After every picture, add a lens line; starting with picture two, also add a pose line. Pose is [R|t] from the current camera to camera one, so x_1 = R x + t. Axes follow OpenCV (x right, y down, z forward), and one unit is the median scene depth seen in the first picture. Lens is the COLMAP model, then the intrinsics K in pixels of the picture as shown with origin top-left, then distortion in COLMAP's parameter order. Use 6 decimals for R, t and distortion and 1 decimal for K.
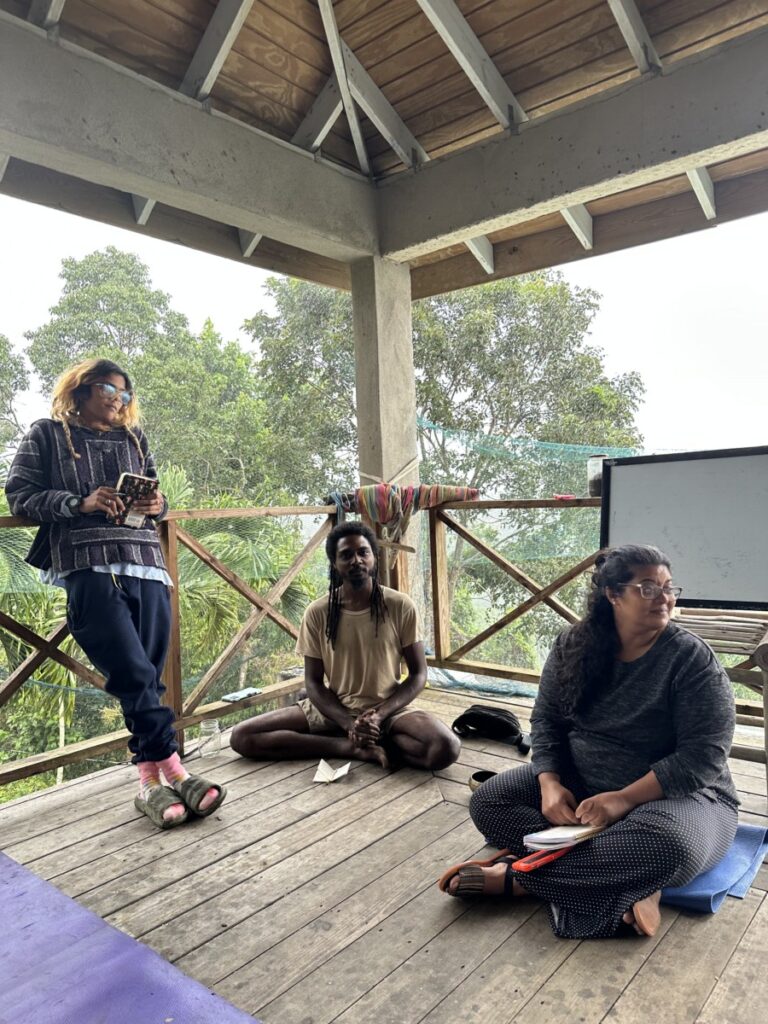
lens RADIAL K [[719.4, 0, 384.0], [0, 719.4, 512.0], [0, 0, 1]] dist [0.084557, -0.044858]
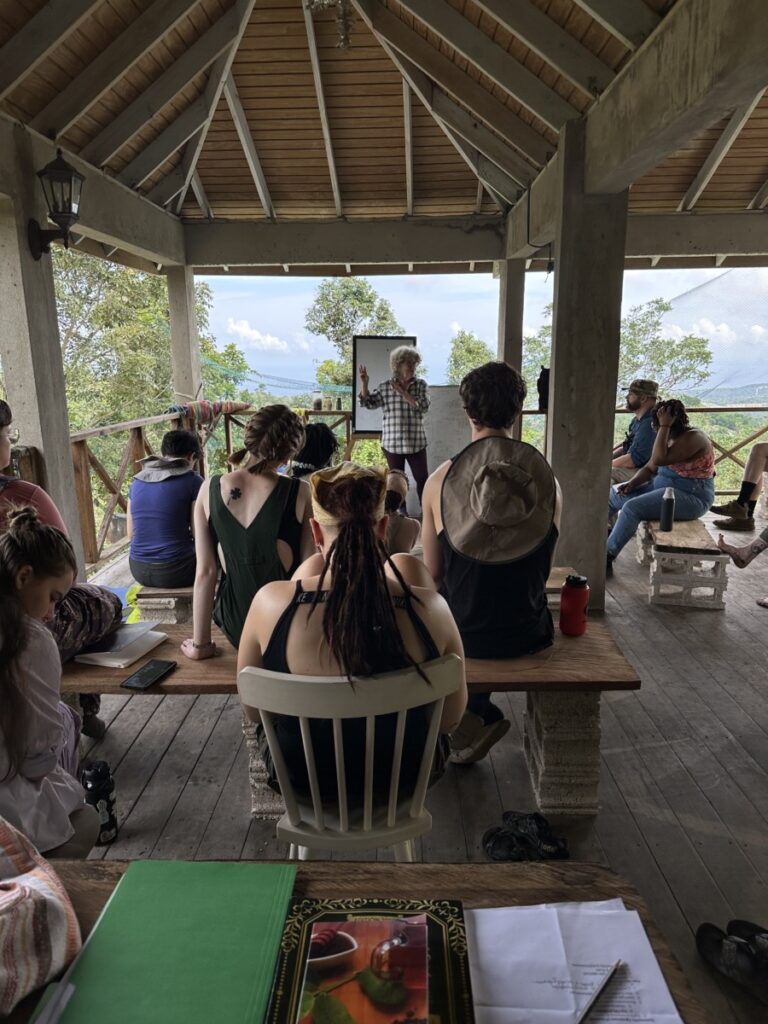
lens RADIAL K [[719.4, 0, 384.0], [0, 719.4, 512.0], [0, 0, 1]] dist [0.084557, -0.044858]
pose [[0.787668, -0.109920, 0.606215, -0.764424], [0.006037, 0.985286, 0.170810, -0.068864], [-0.616071, -0.130881, 0.776741, -0.710494]]
